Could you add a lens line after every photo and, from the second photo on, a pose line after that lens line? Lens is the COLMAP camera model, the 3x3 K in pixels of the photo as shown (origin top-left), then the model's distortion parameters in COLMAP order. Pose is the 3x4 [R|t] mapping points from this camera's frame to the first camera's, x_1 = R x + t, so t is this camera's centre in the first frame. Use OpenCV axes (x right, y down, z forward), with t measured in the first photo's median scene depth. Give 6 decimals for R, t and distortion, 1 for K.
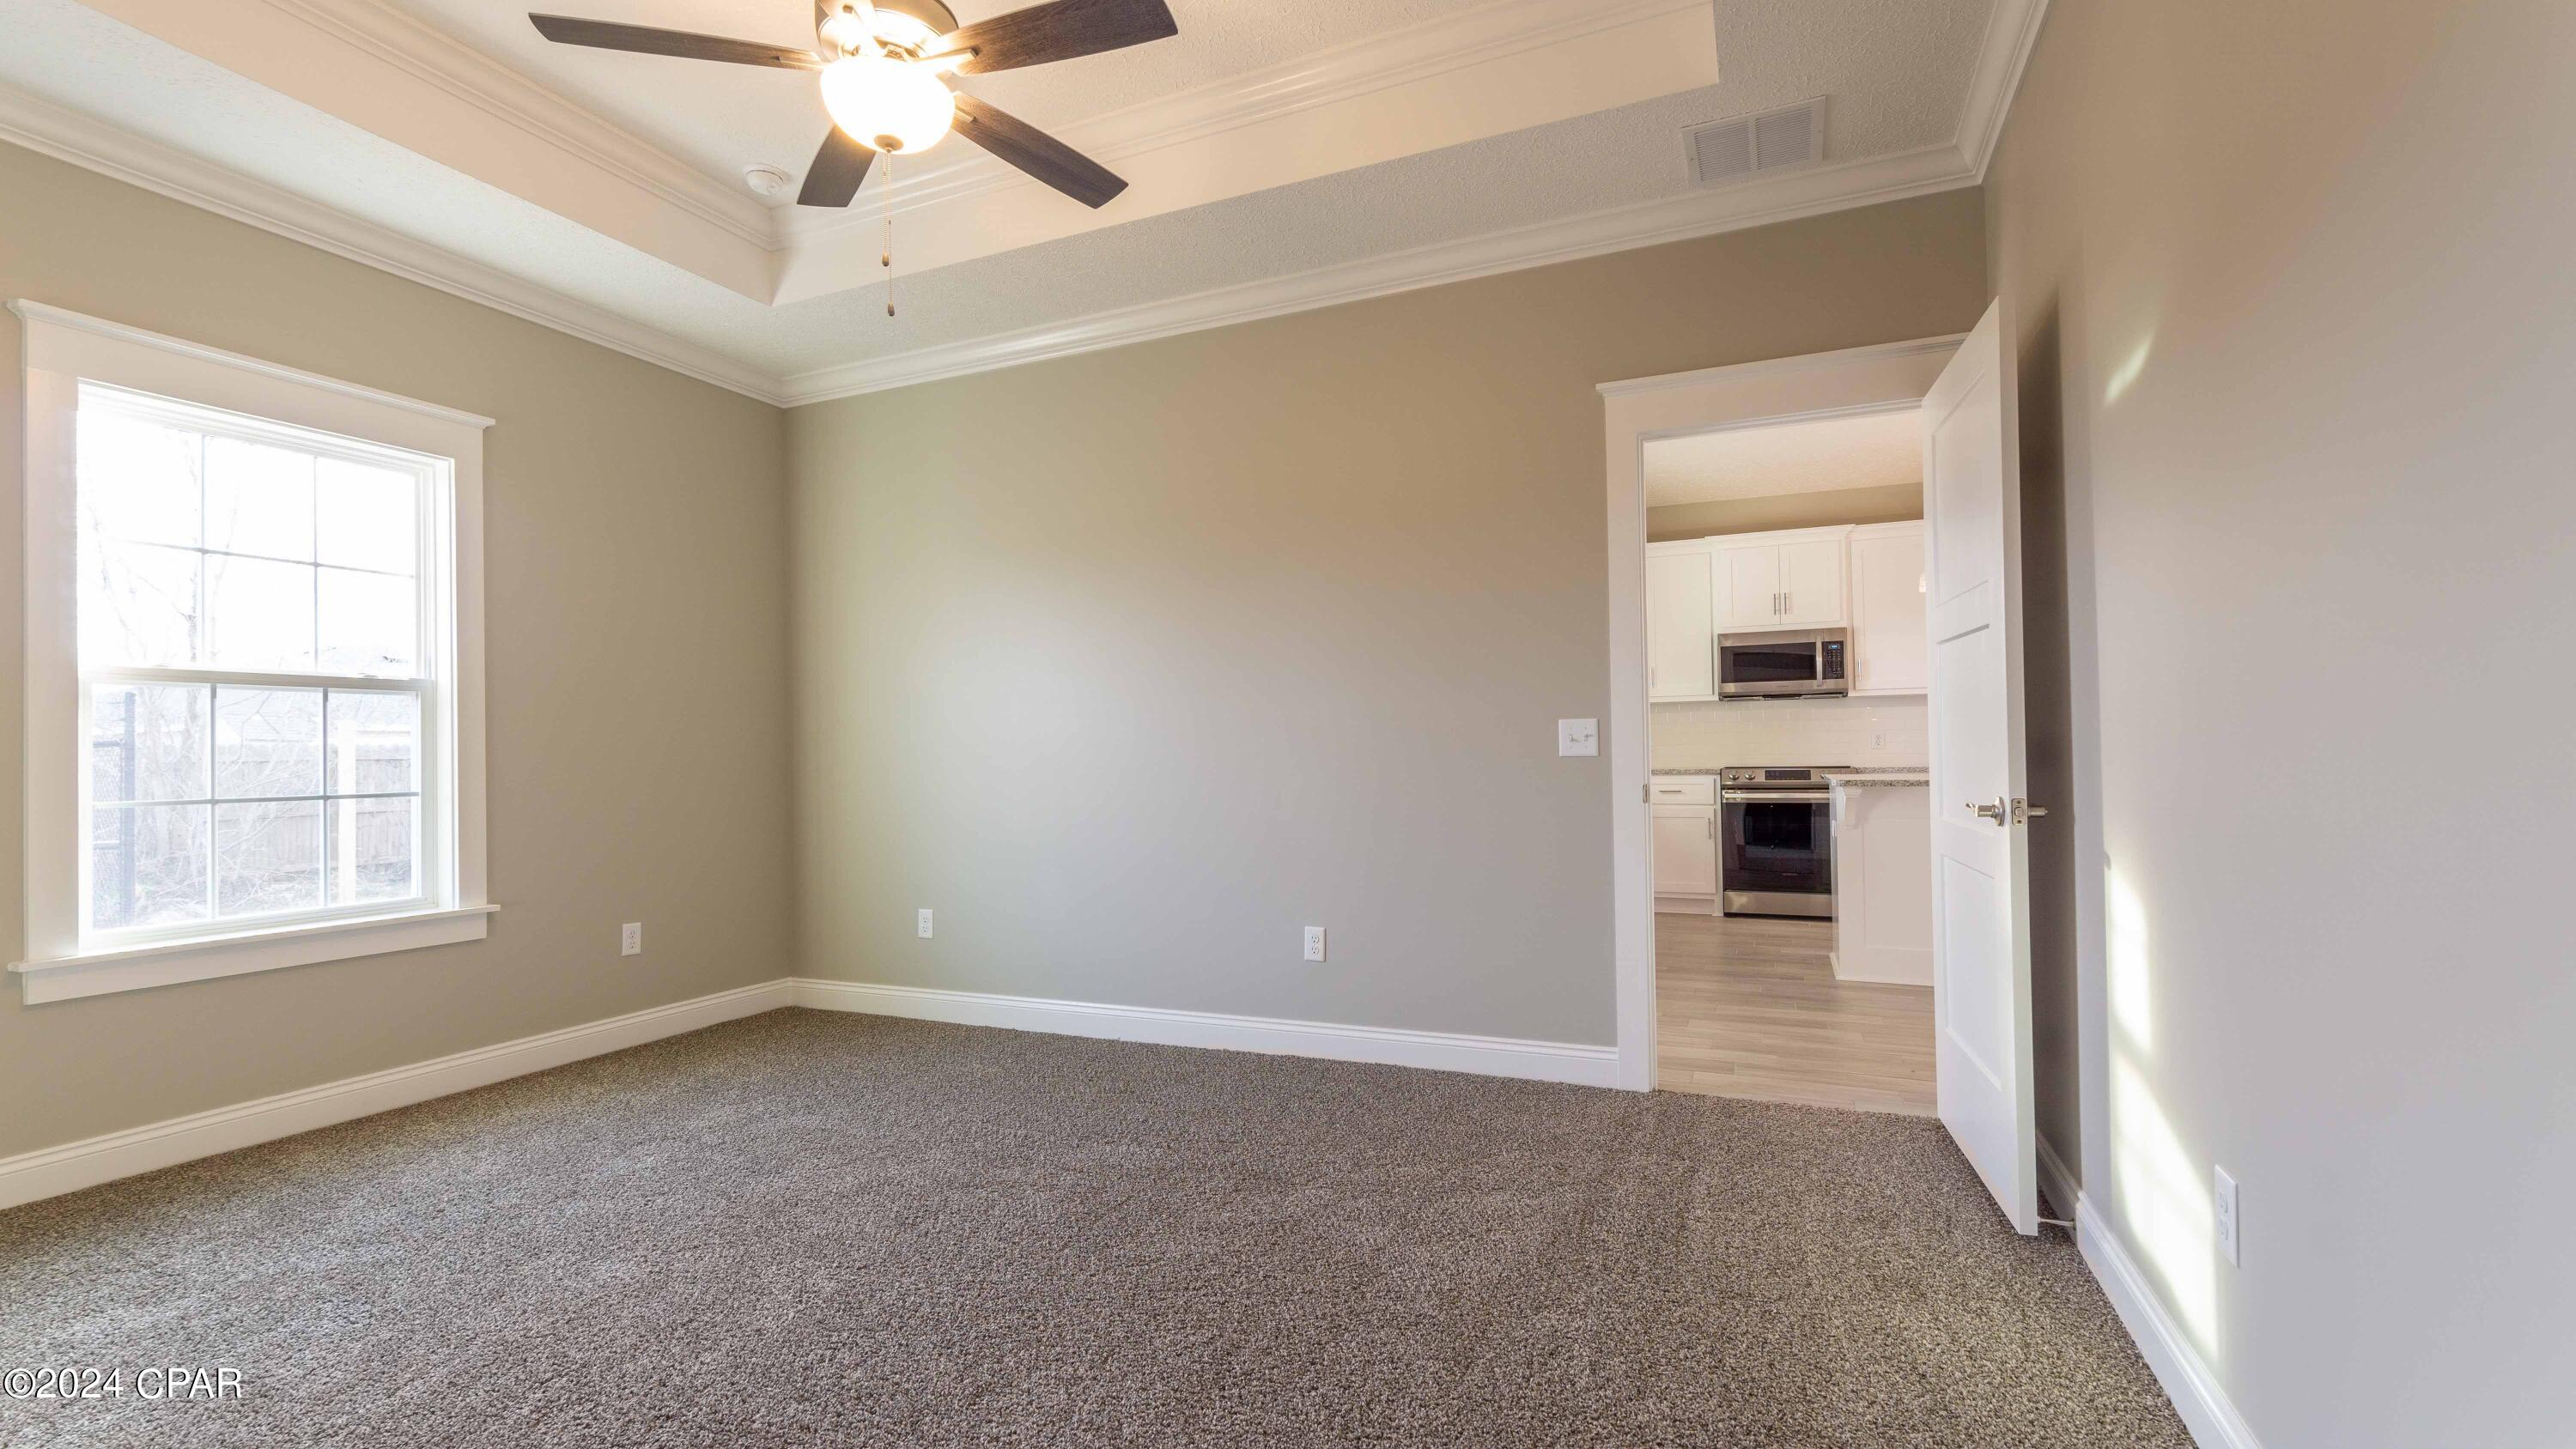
lens RADIAL K [[1124.9, 0, 1293.2], [0, 1124.9, 741.2], [0, 0, 1]] dist [0.000538, 0.000267]
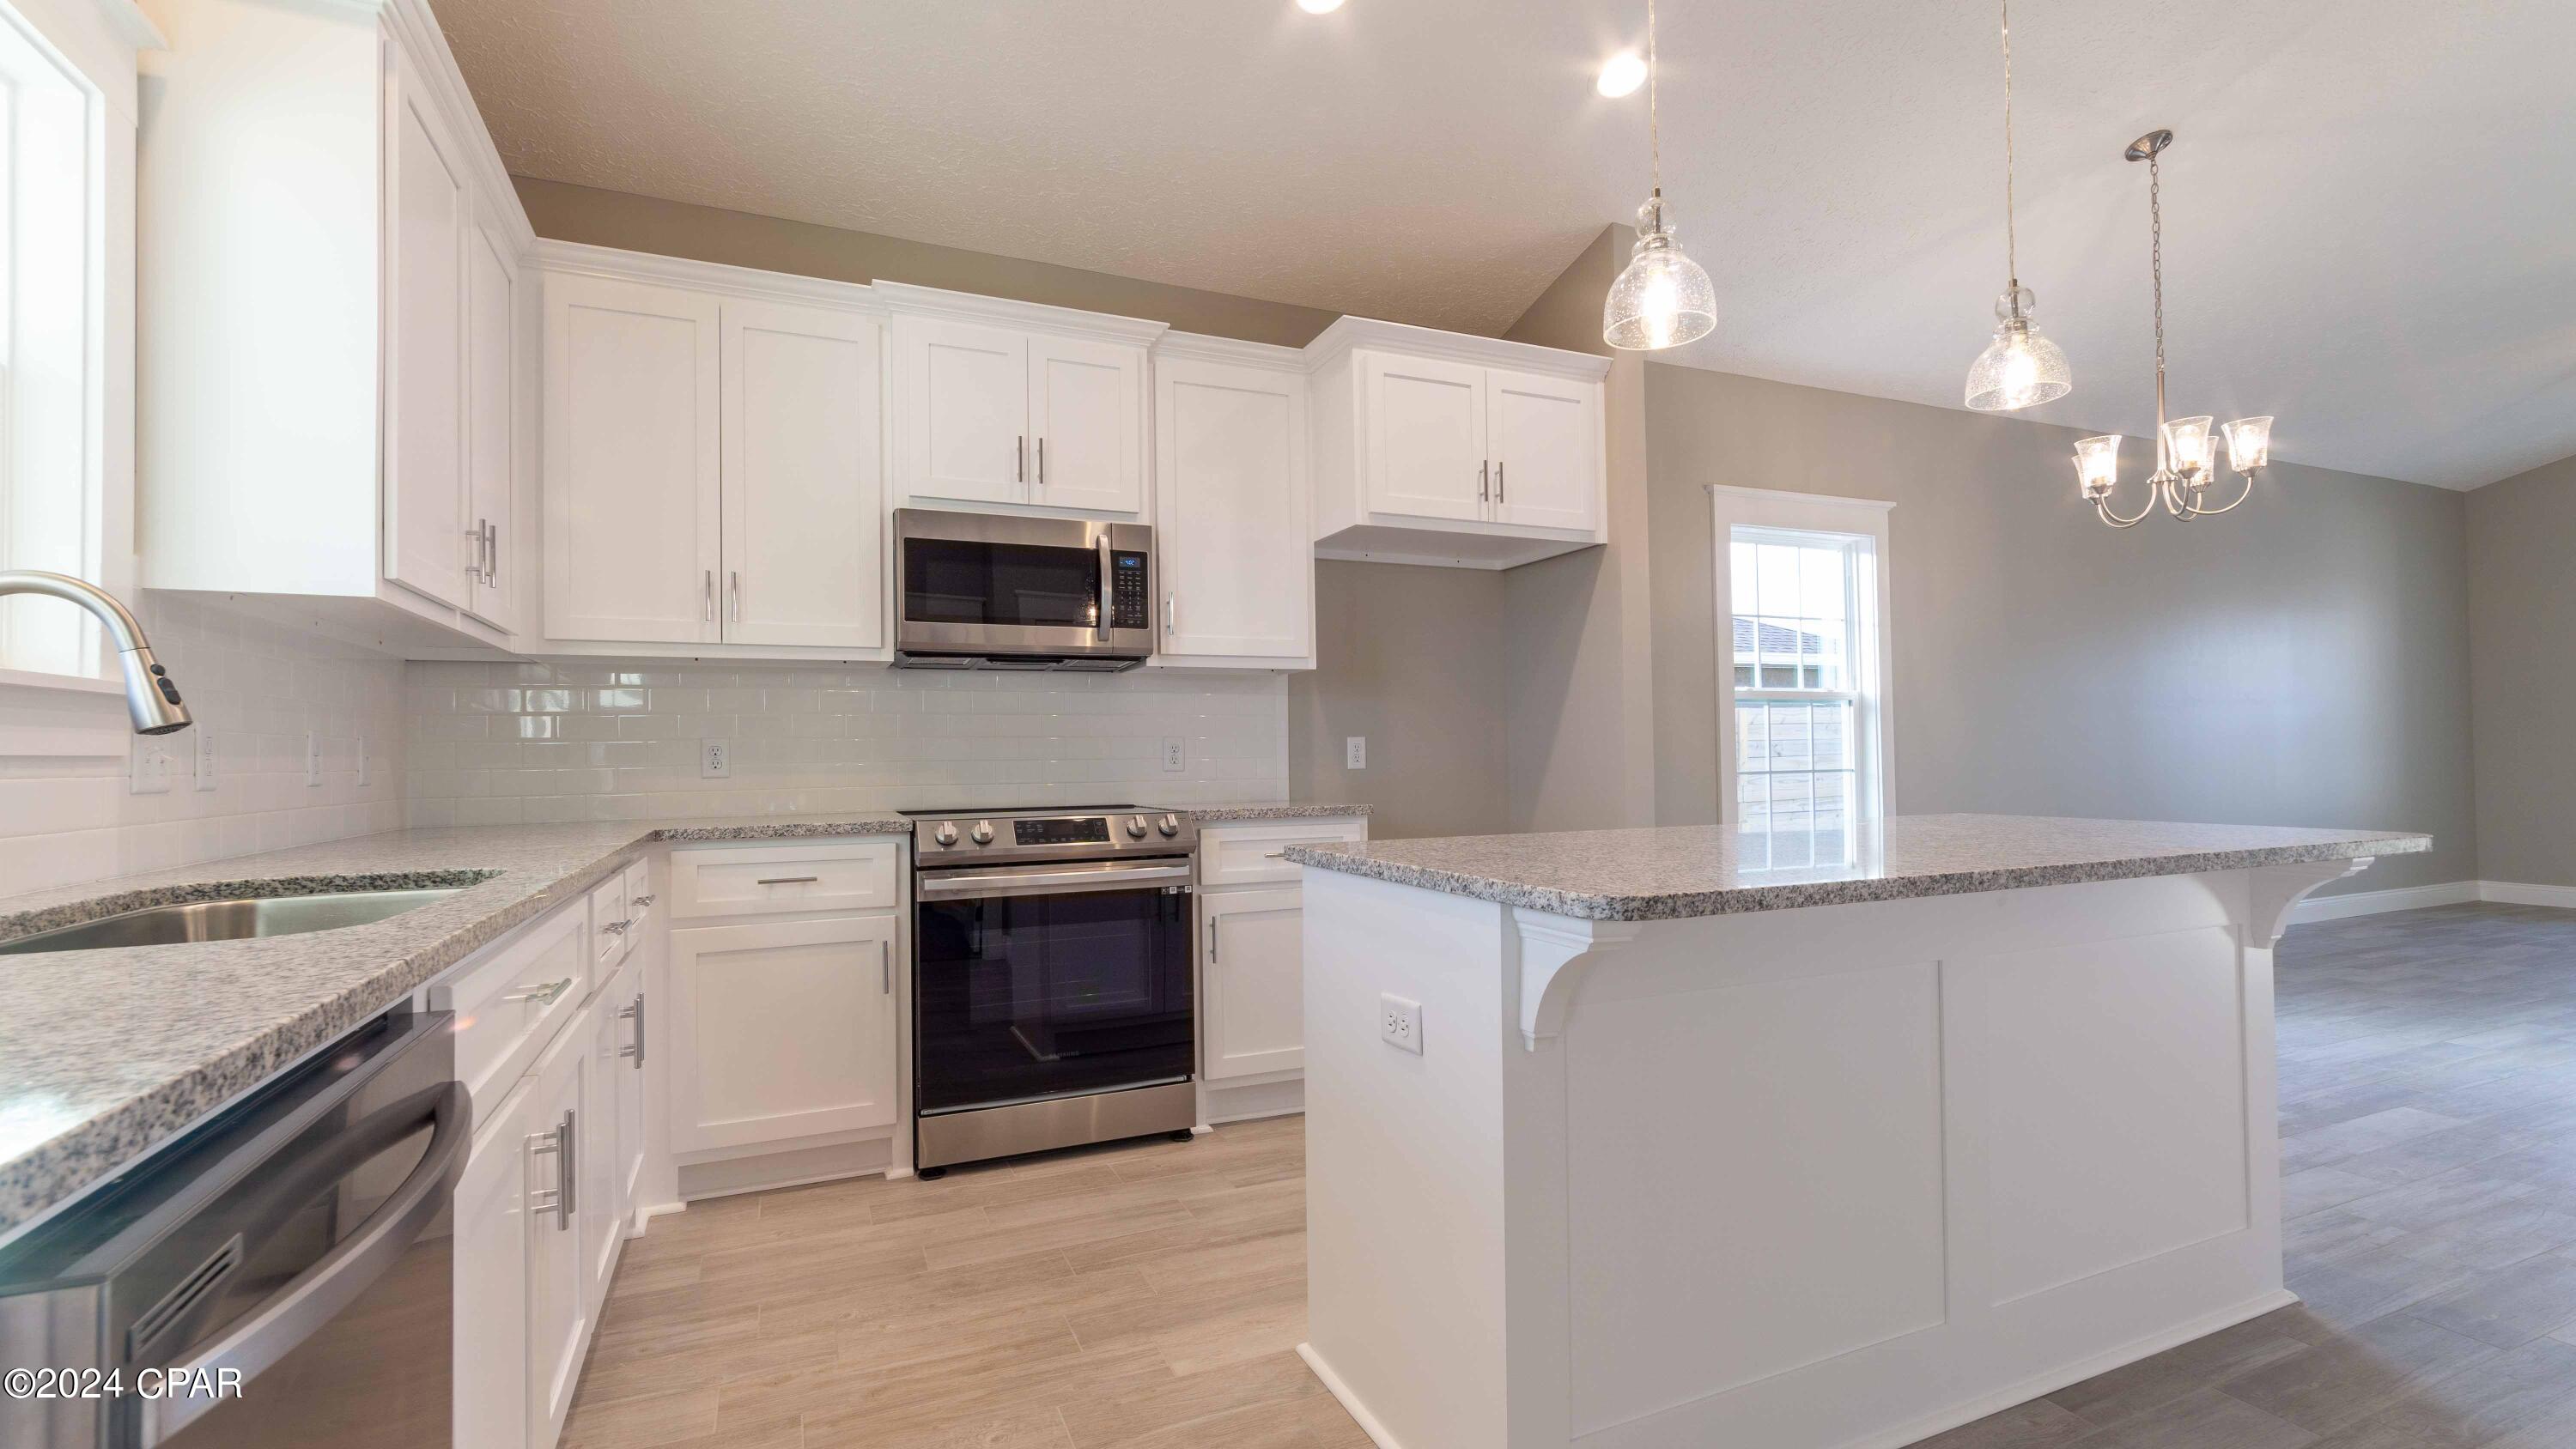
lens RADIAL K [[1124.9, 0, 1277.3], [0, 1124.9, 741.0], [0, 0, 1]] dist [0.000538, 0.000267]
pose [[0.673726, 0.020726, 0.738691, 0.162994], [-0.000333, 0.999615, -0.027743, 0.006760], [-0.738981, 0.018445, 0.673473, 0.619571]]
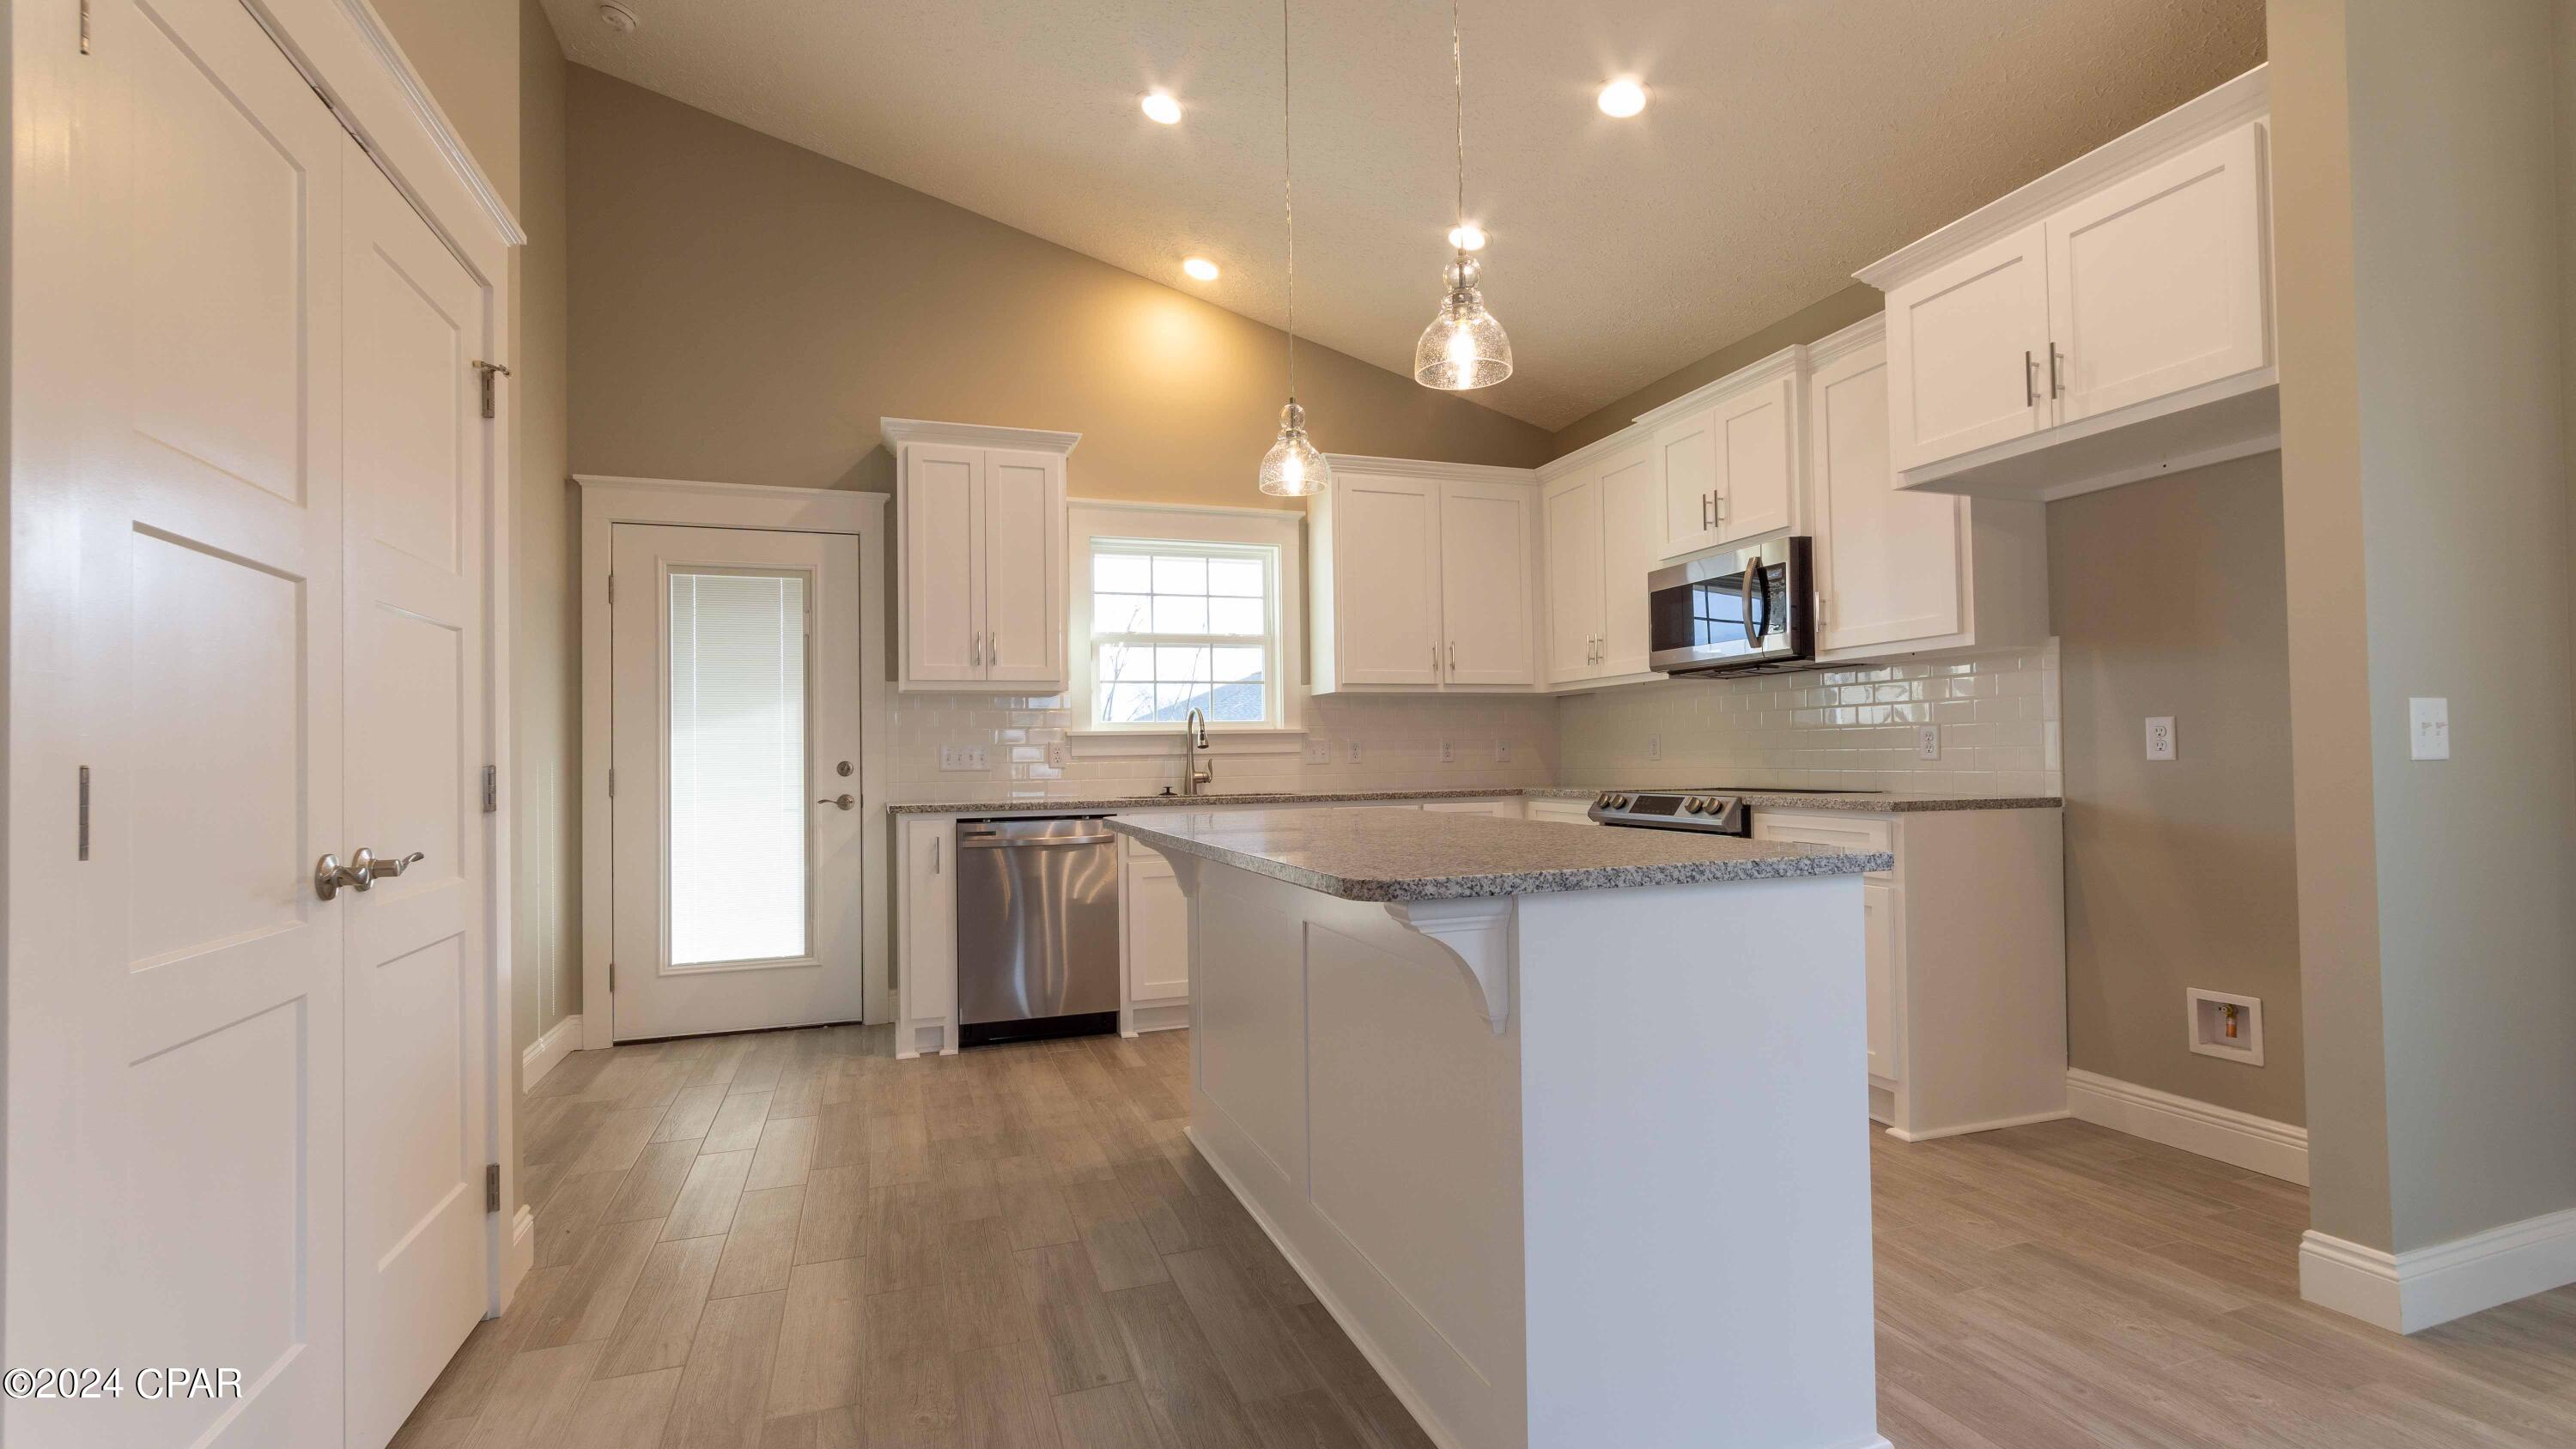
lens RADIAL K [[1124.9, 0, 1273.1], [0, 1124.9, 735.2], [0, 0, 1]] dist [0.000538, 0.000267]
pose [[0.682770, -0.006599, -0.730603, 0.708634], [0.003277, 0.999977, -0.005970, -0.003254], [0.730626, 0.001682, 0.682776, 0.441830]]
